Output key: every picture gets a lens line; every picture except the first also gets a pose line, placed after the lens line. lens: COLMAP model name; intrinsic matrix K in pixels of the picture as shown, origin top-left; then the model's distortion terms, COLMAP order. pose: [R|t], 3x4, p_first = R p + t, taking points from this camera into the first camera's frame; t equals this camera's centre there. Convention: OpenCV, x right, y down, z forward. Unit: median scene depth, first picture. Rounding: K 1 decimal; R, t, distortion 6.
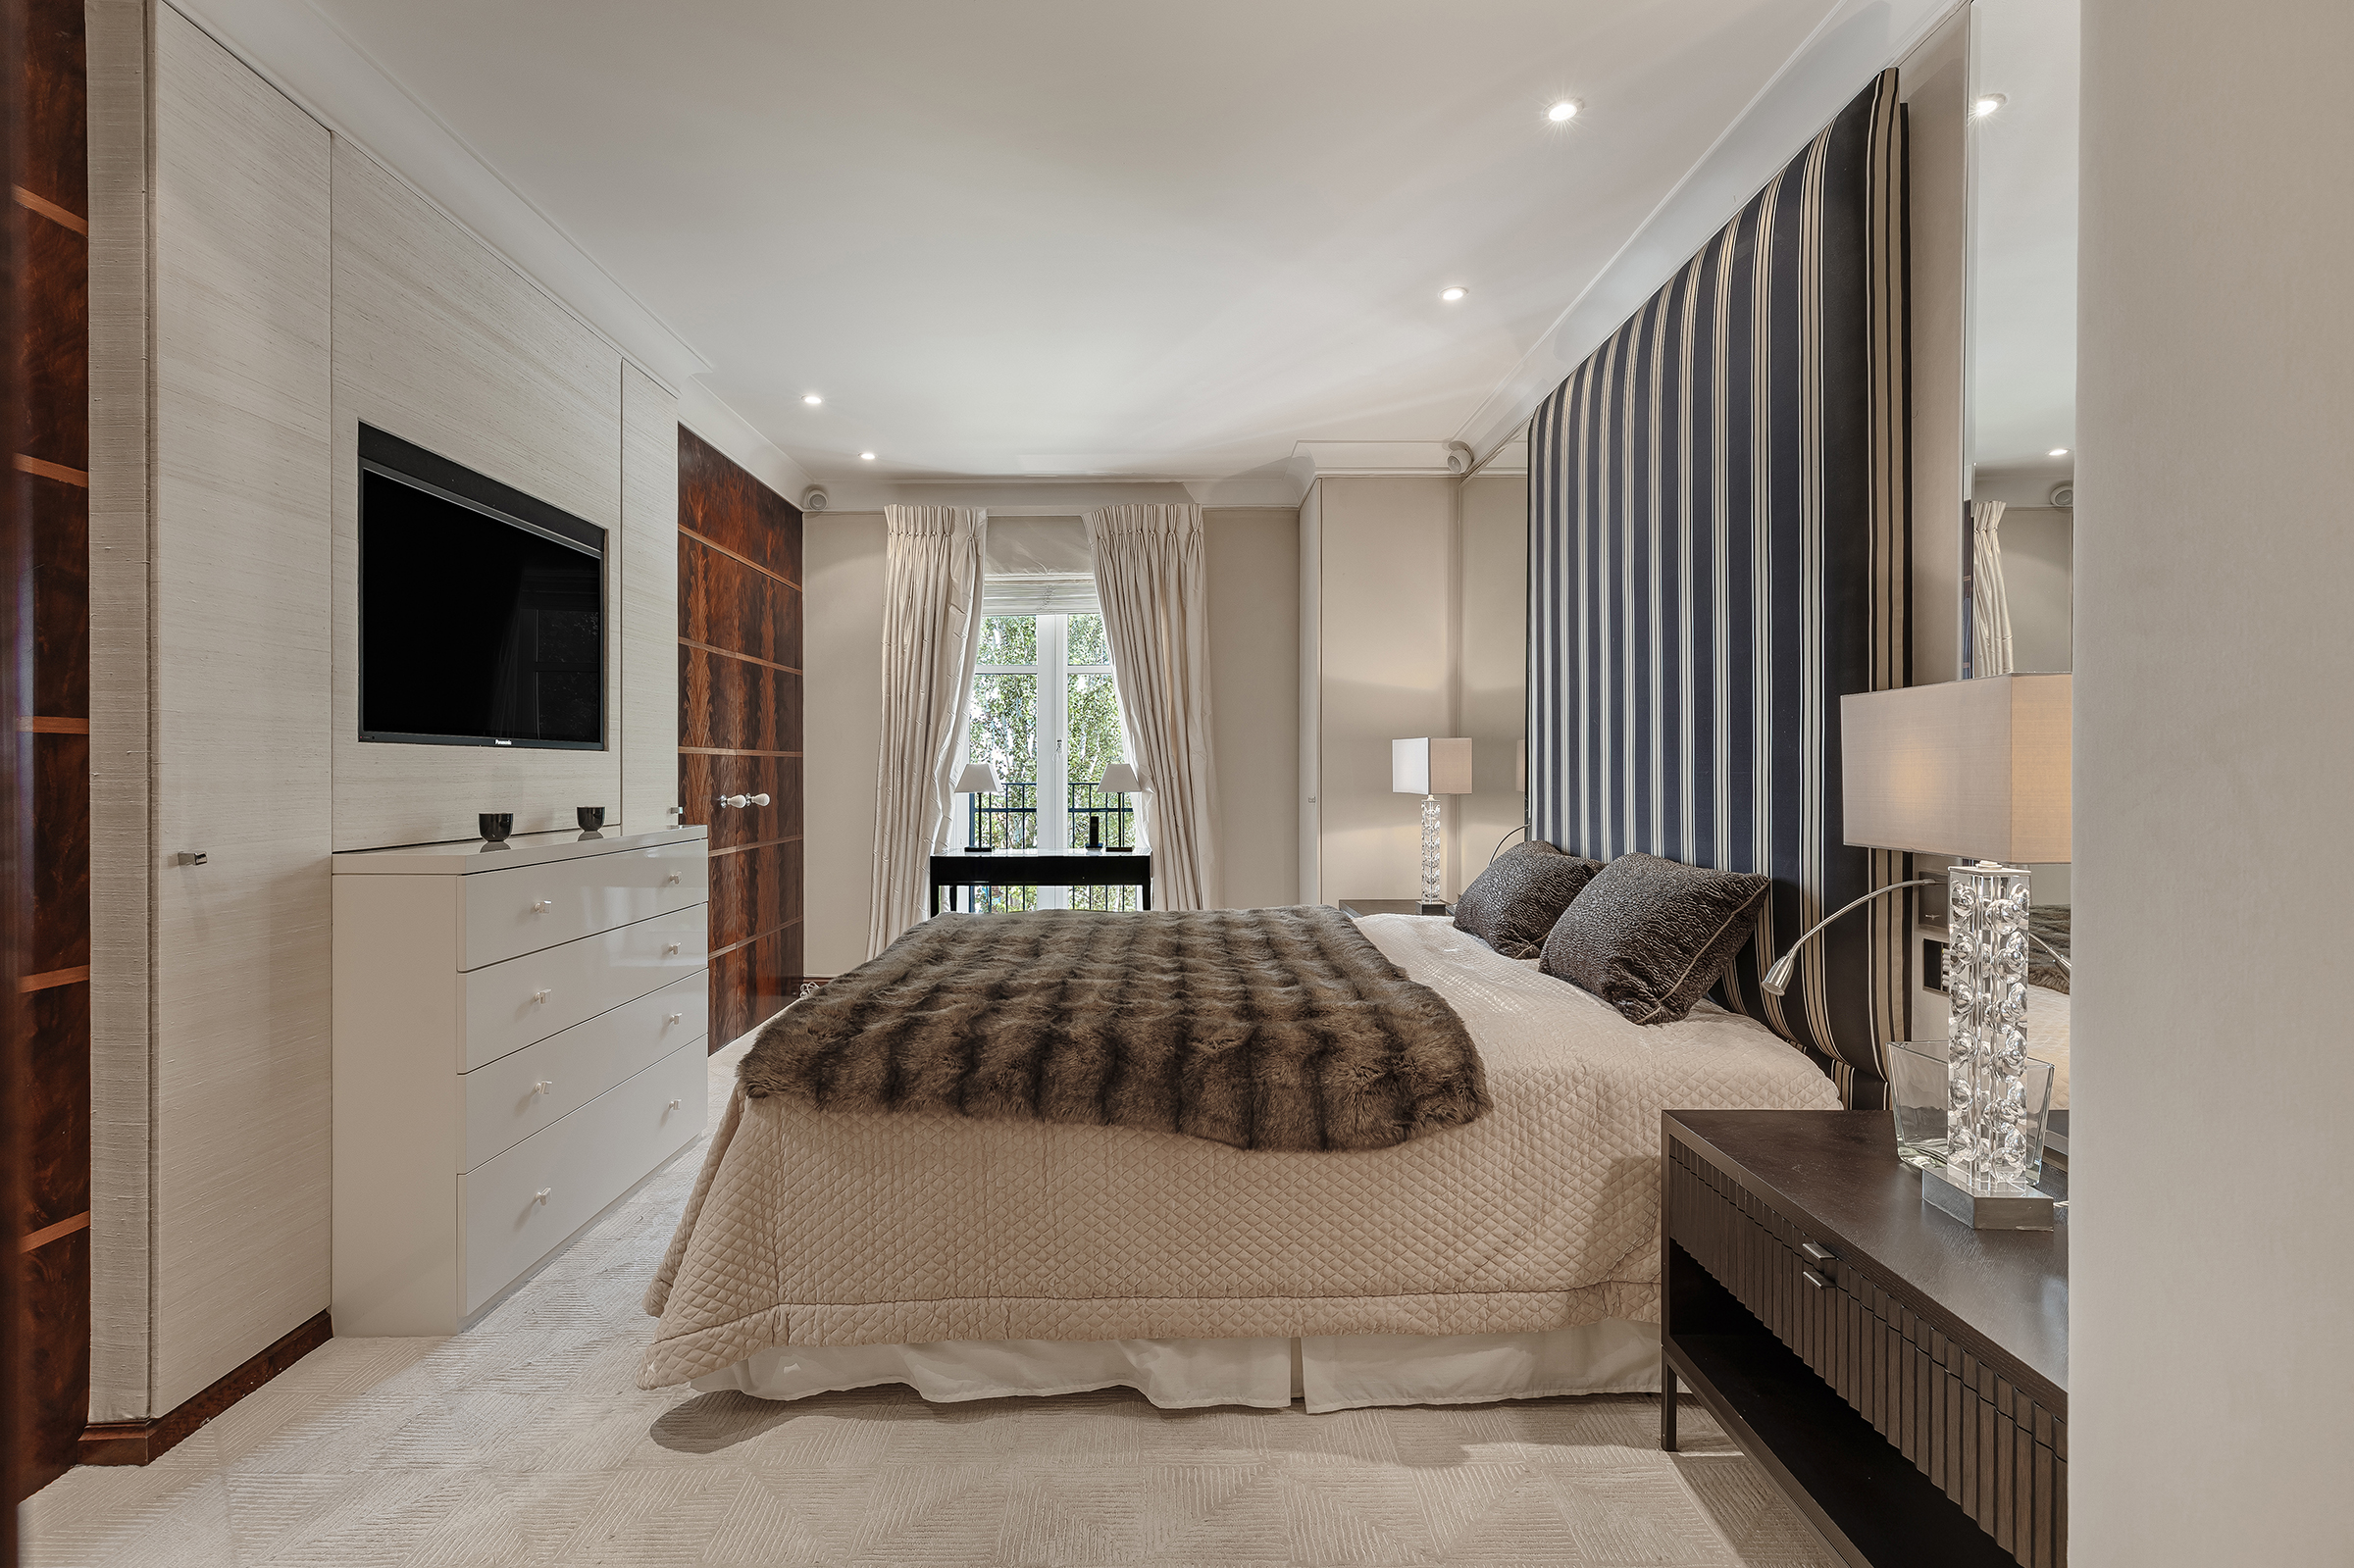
lens RADIAL K [[1058.2, 0, 1134.8], [0, 1058.2, 777.3], [0, 0, 1]] dist [0.003709, 0.000627]
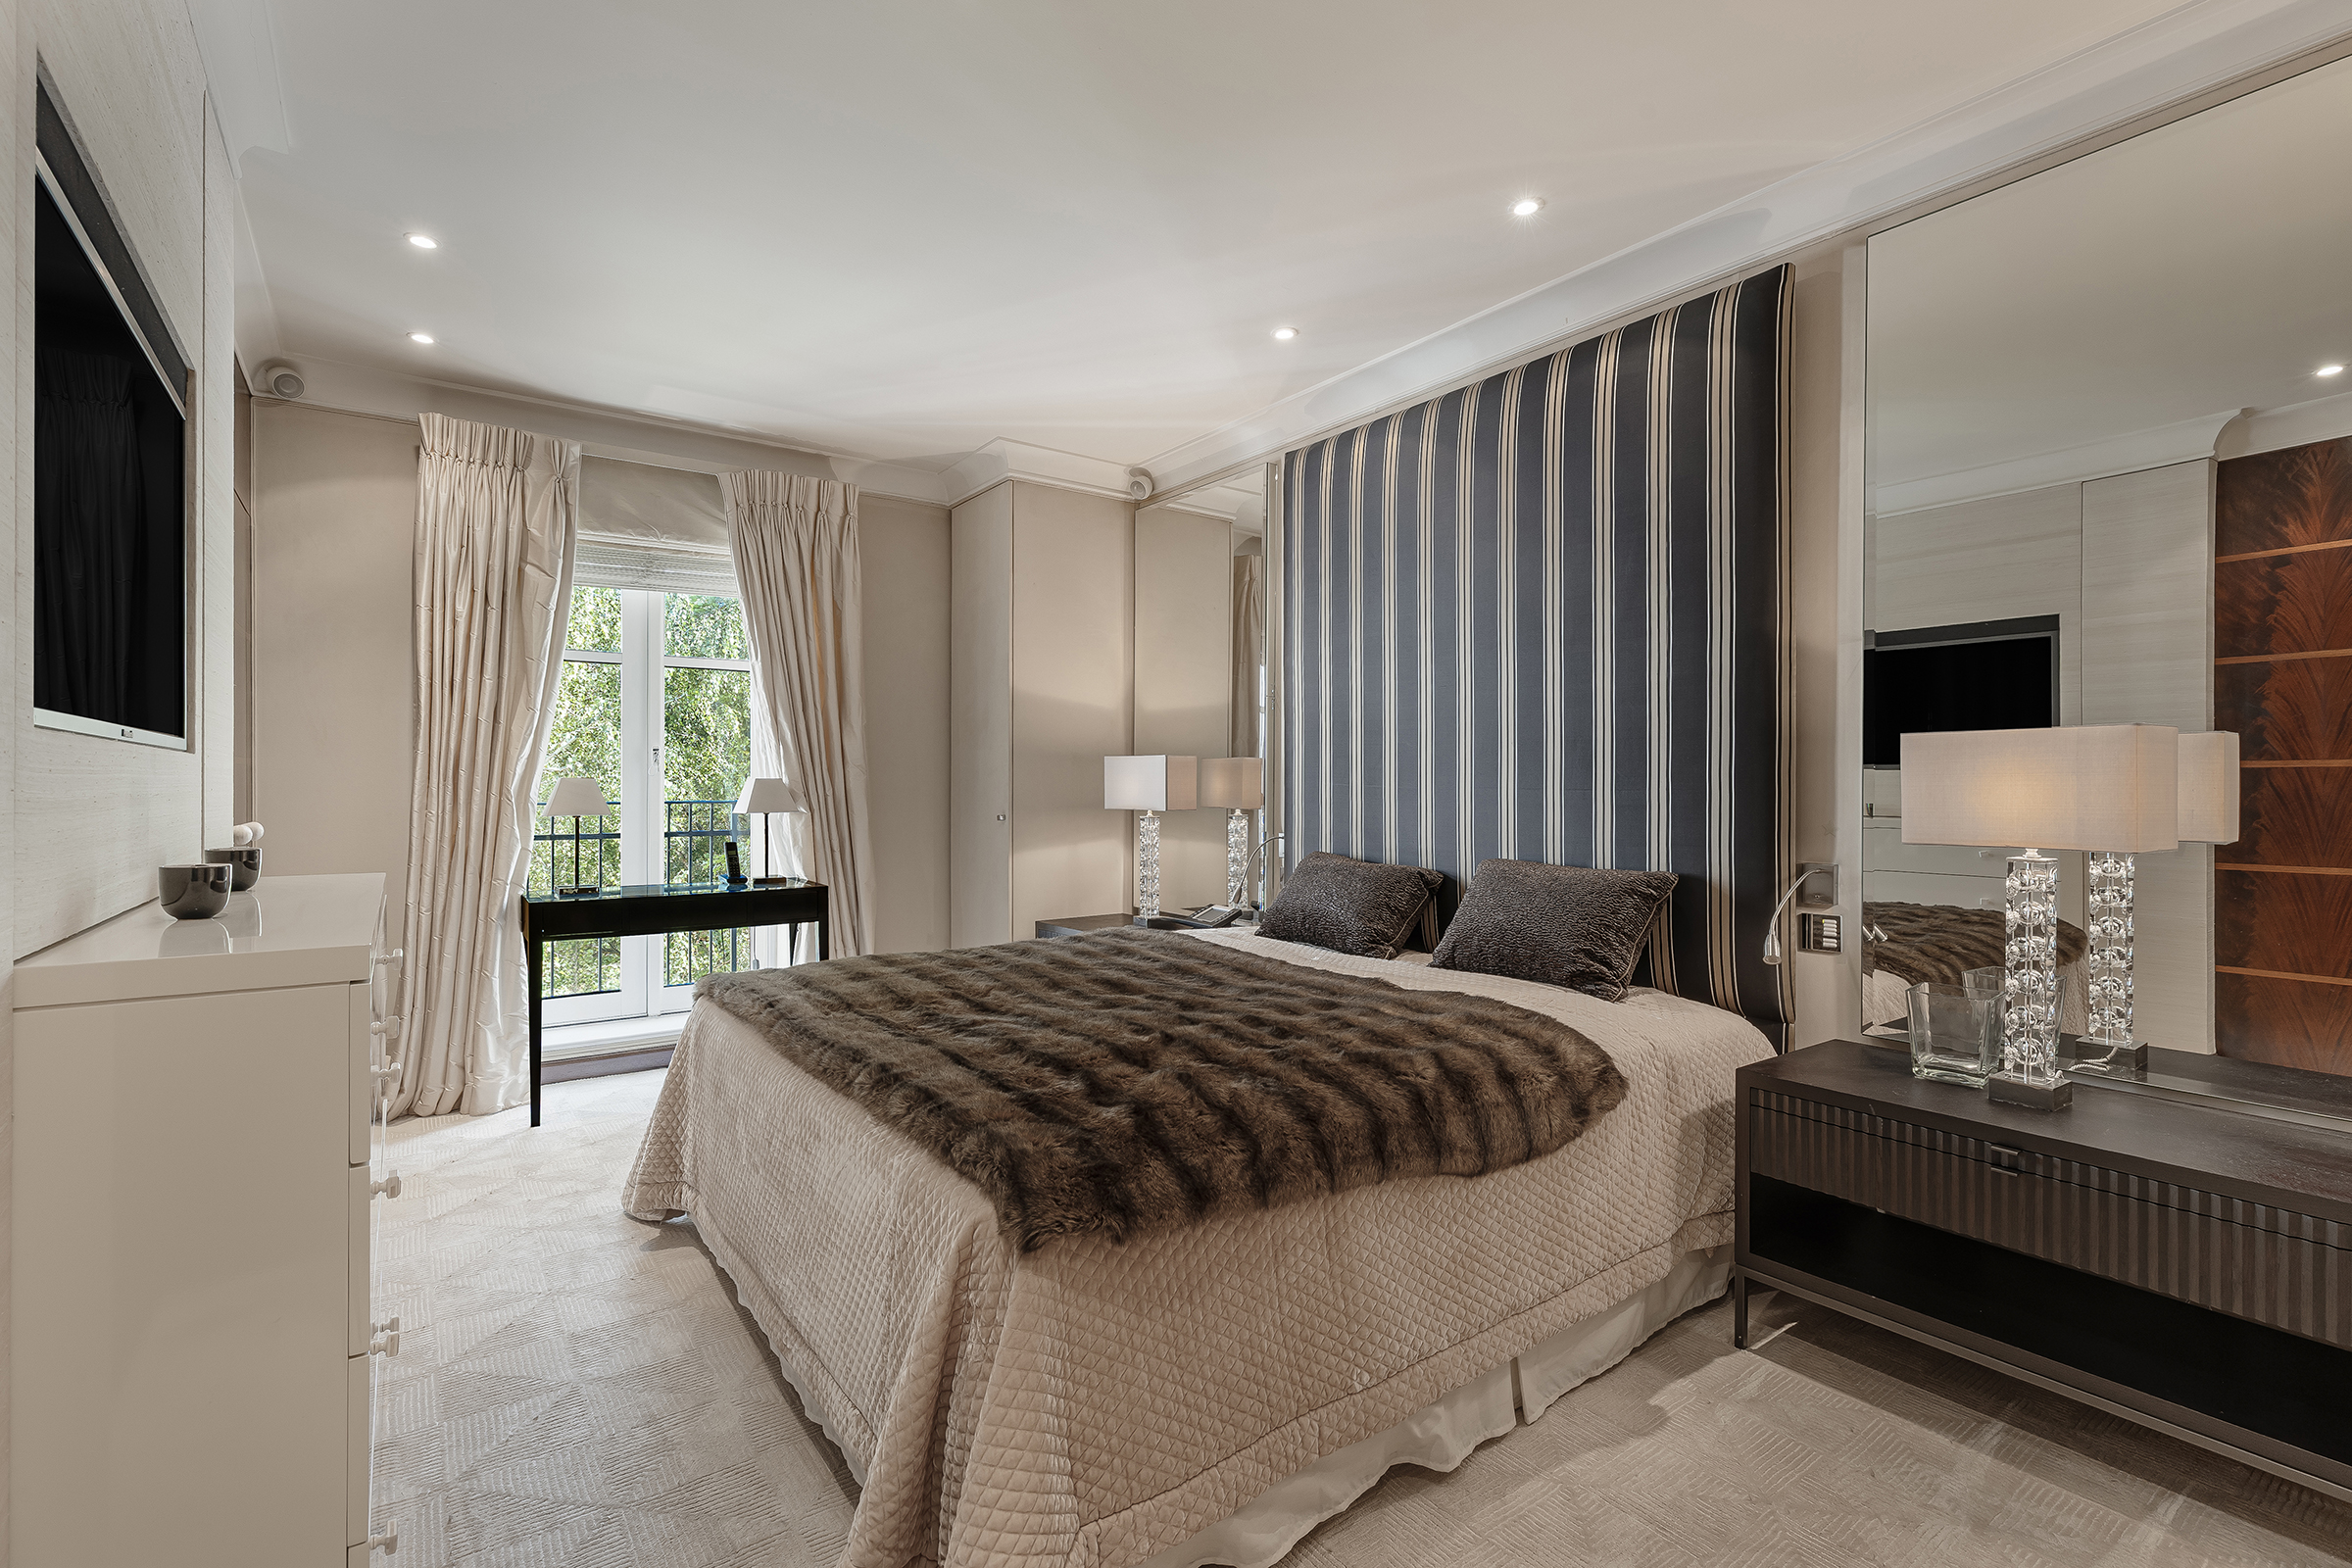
lens RADIAL K [[1054.6, 0, 1171.3], [0, 1054.6, 794.8], [0, 0, 1]] dist [-0.000782, 0.000062]
pose [[0.813777, -0.001311, 0.581176, -0.268012], [0.000919, 0.999999, 0.000969, -0.000083], [-0.581177, -0.000254, 0.813777, 0.146672]]
